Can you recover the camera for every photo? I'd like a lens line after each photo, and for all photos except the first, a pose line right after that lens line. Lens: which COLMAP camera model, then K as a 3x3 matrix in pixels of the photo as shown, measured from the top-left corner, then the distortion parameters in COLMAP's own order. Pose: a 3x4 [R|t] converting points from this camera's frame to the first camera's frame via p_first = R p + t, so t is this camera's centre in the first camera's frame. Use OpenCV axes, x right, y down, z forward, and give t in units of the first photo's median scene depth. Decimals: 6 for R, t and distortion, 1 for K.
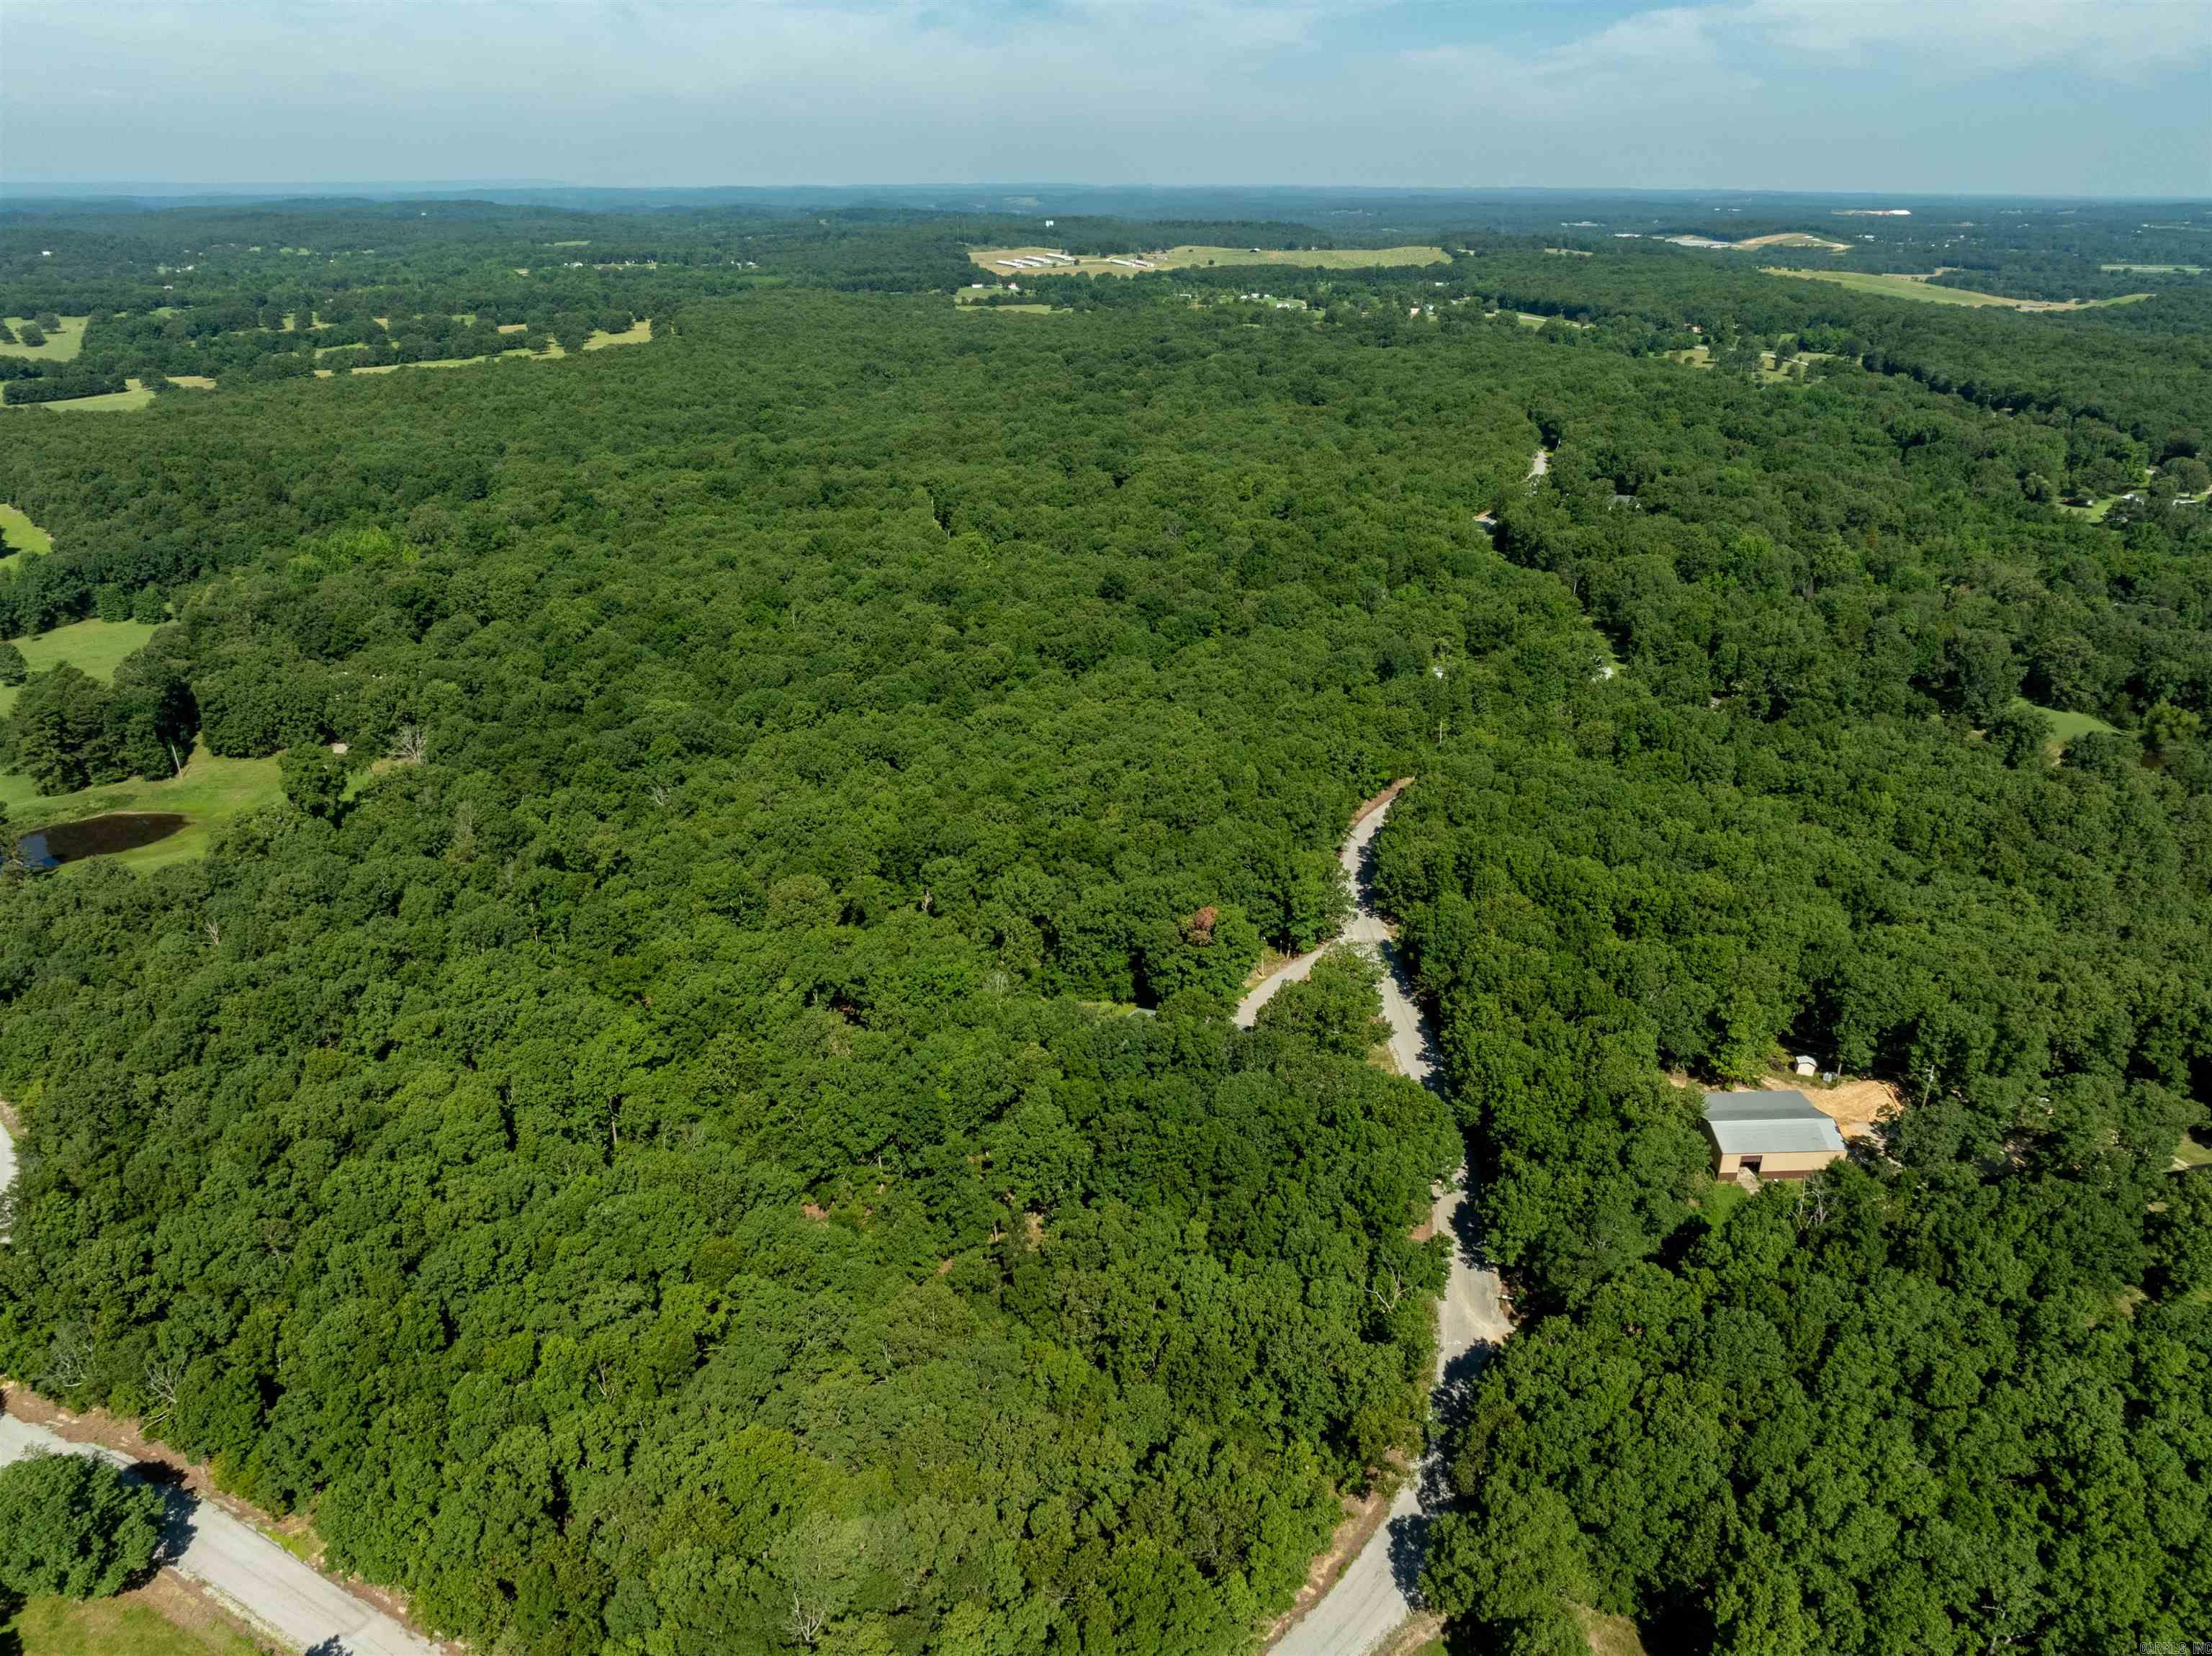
lens RADIAL K [[1557.9, 0, 1093.7], [0, 1557.9, 833.2], [0, 0, 1]] dist [-0.028752, -0.009363]
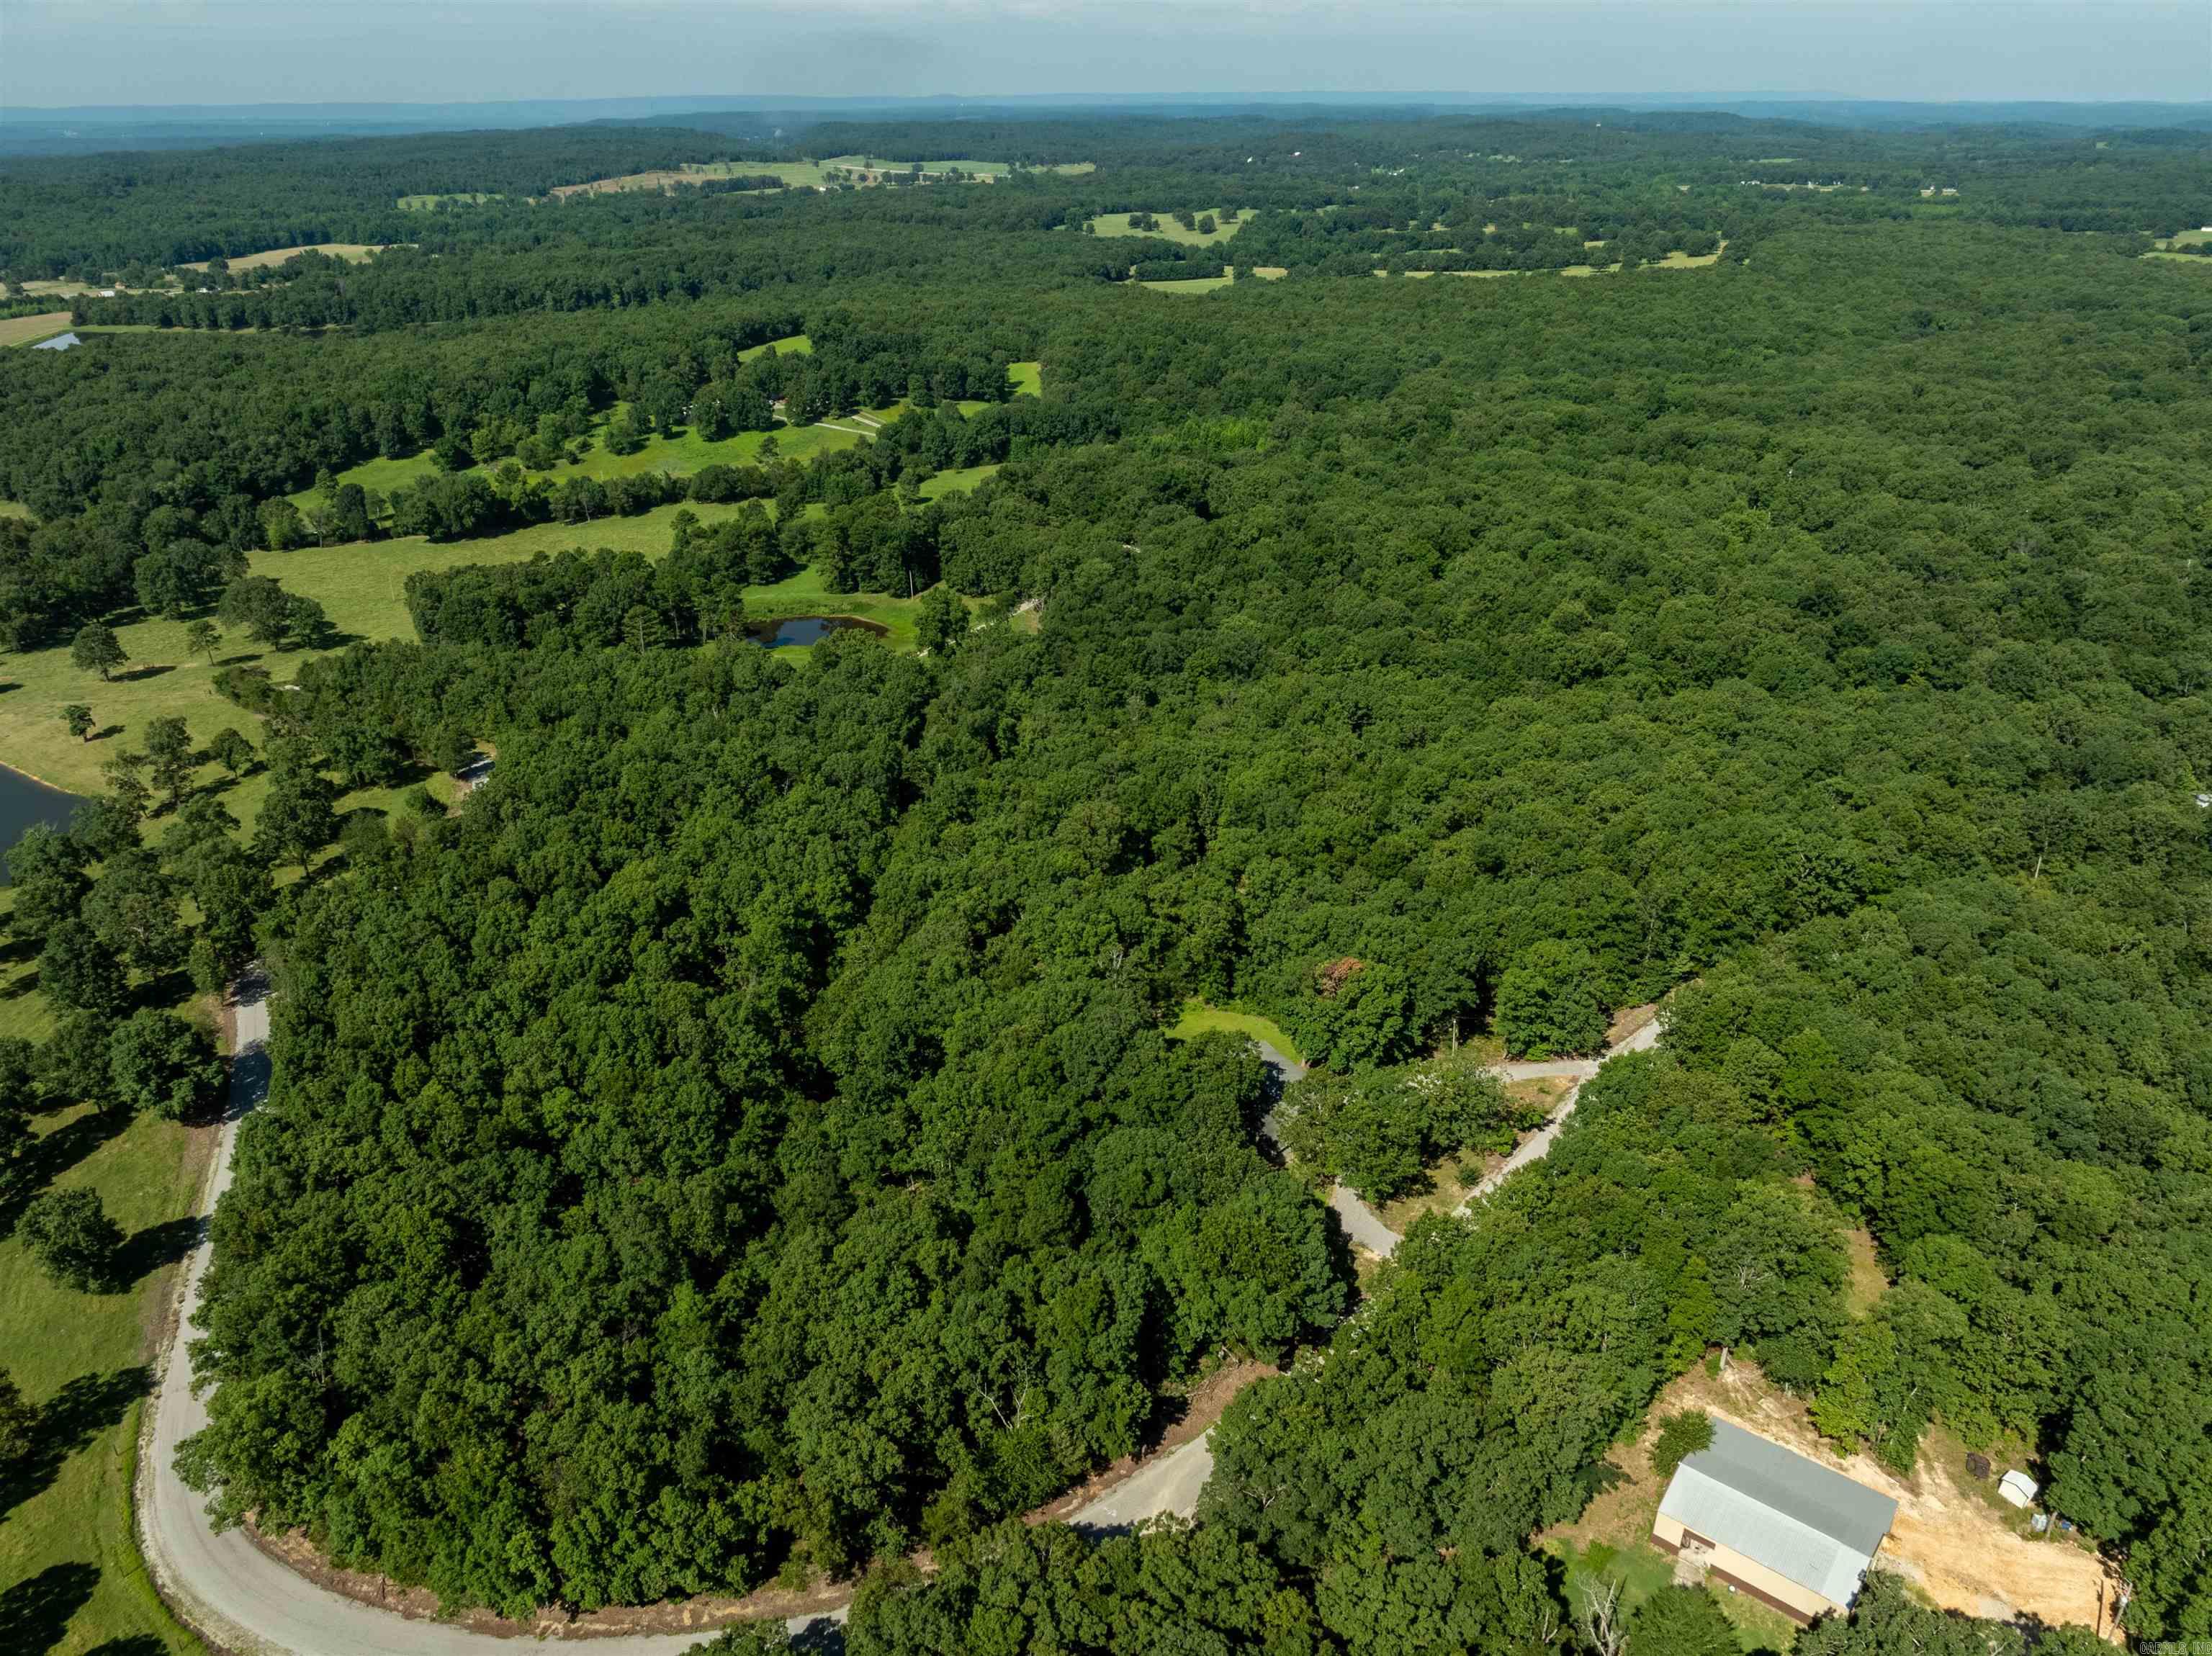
lens RADIAL K [[1557.9, 0, 1093.7], [0, 1557.9, 833.2], [0, 0, 1]] dist [-0.028752, -0.009363]
pose [[0.738598, 0.277488, -0.614389, 0.307412], [-0.247320, 0.959346, 0.135968, -0.062147], [0.627141, 0.051525, 0.777200, 0.162519]]
